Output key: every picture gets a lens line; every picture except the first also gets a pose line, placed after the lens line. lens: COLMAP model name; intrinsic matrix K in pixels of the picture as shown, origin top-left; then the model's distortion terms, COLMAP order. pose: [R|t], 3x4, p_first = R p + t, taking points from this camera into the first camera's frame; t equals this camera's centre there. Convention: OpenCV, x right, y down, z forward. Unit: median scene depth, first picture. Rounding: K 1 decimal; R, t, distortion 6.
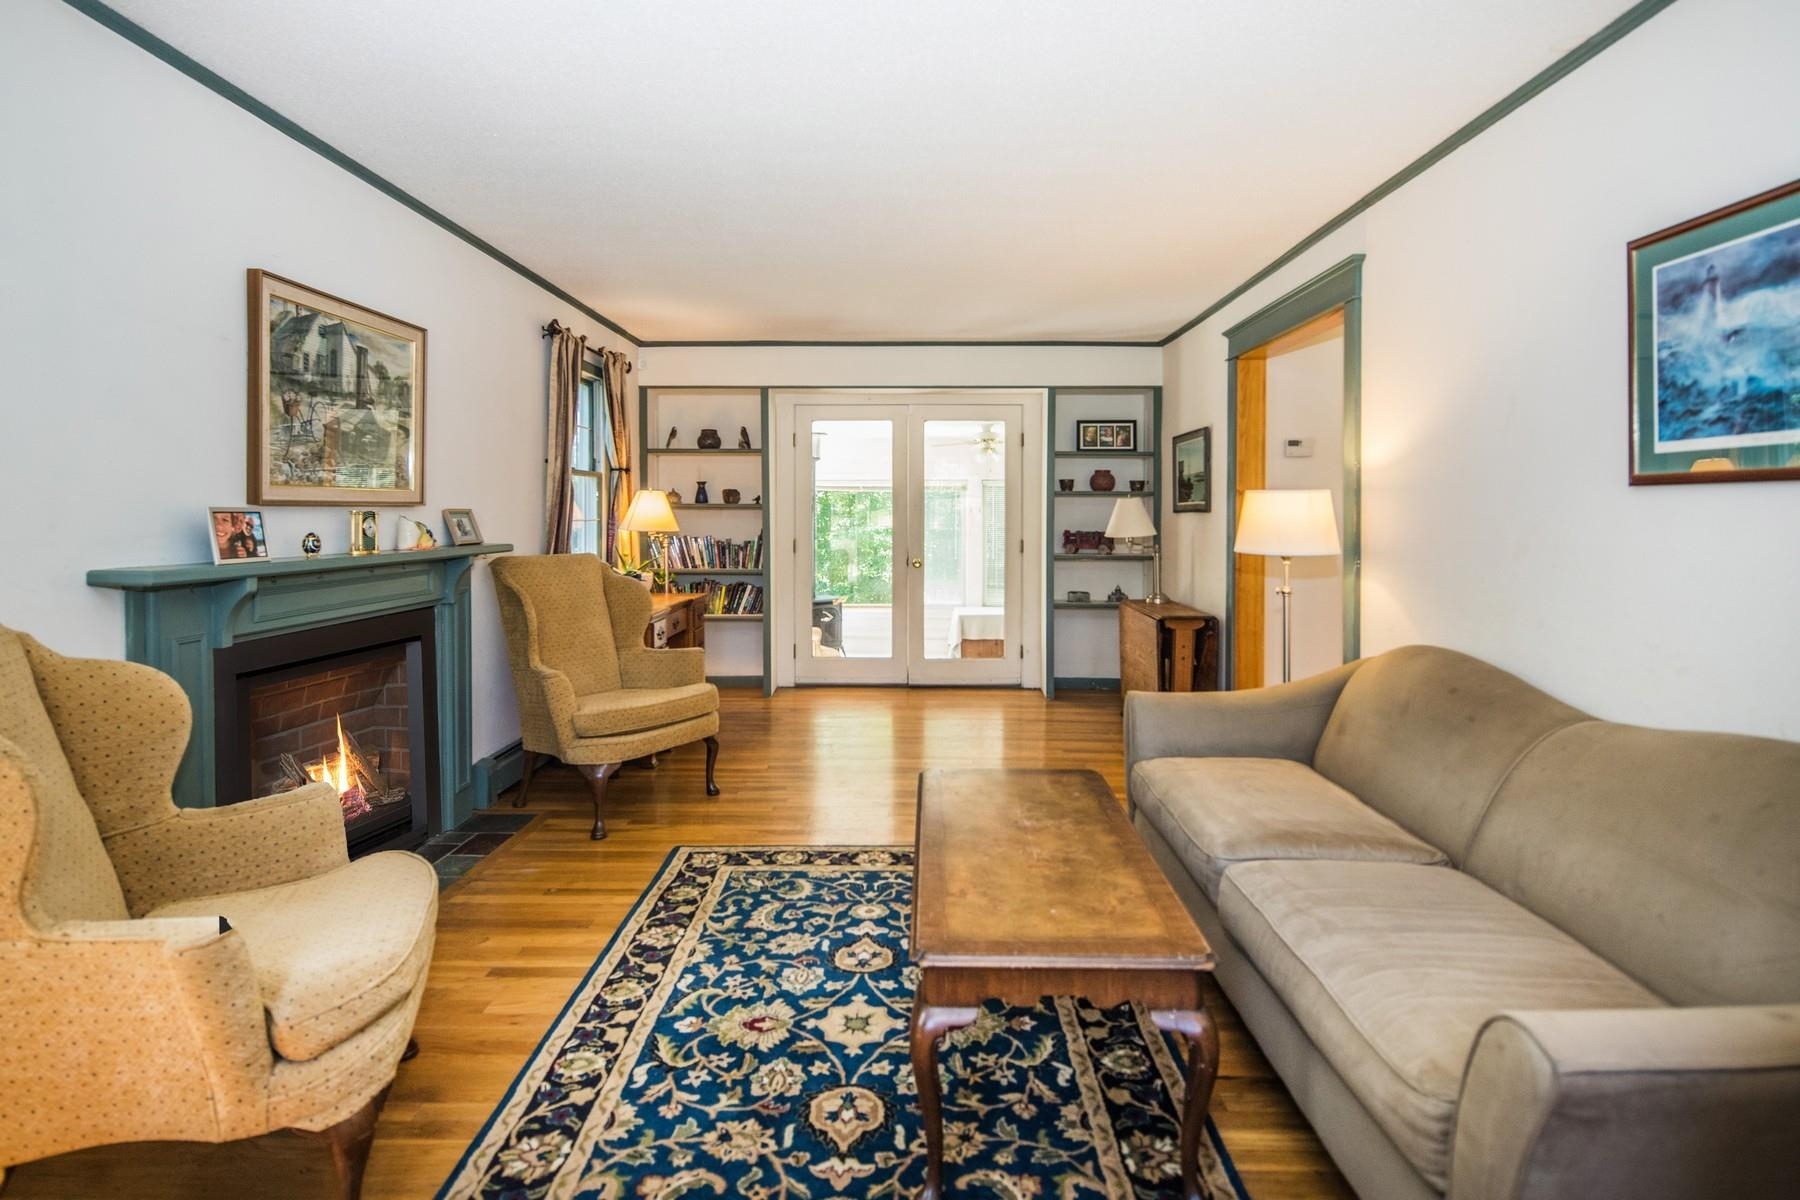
lens RADIAL K [[869.6, 0, 901.7], [0, 869.6, 505.7], [0, 0, 1]] dist [0.000068, -0.000231]
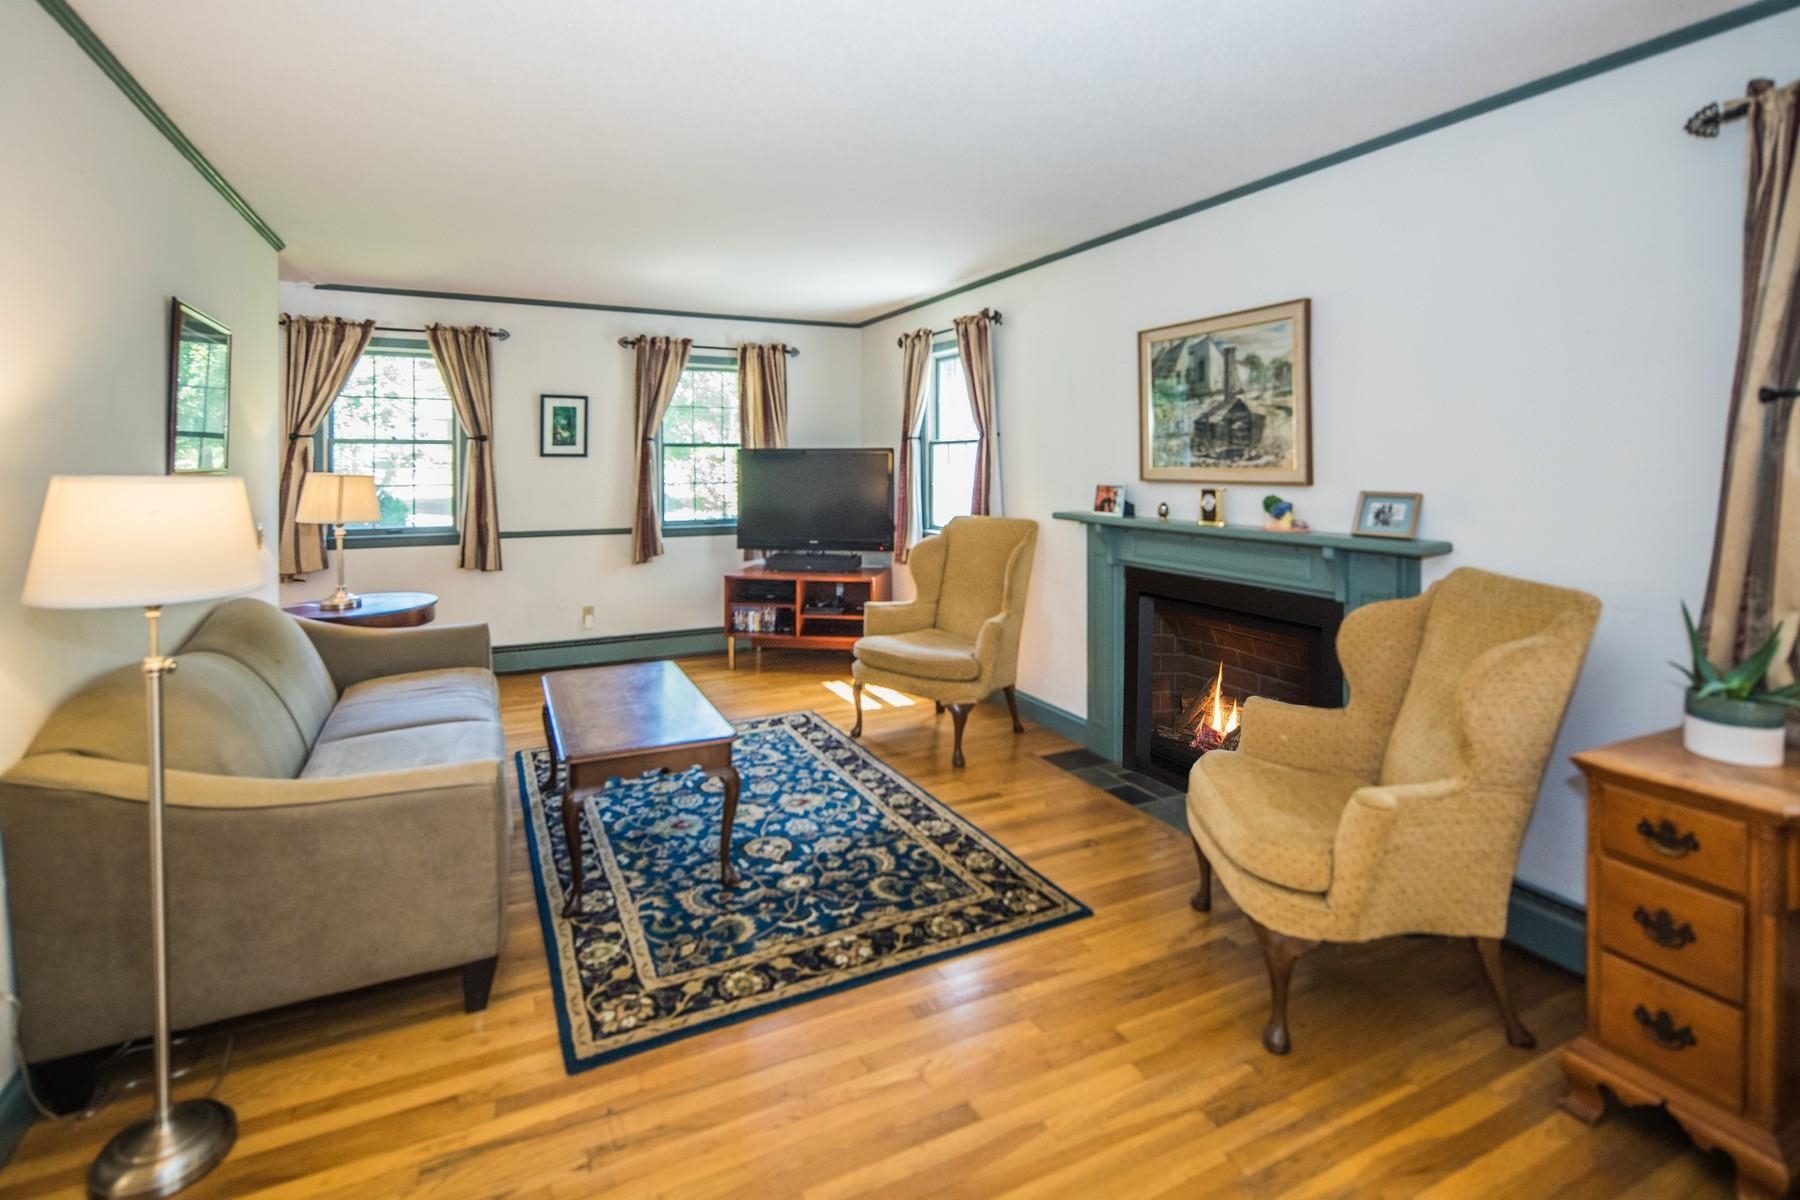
lens RADIAL K [[879.2, 0, 891.2], [0, 879.2, 451.4], [0, 0, 1]] dist [0.000778, -0.001148]
pose [[-0.892879, -0.007289, -0.450239, 0.315934], [0.000469, 0.999853, -0.017119, -0.024434], [0.450297, -0.015496, -0.892744, 1.879557]]
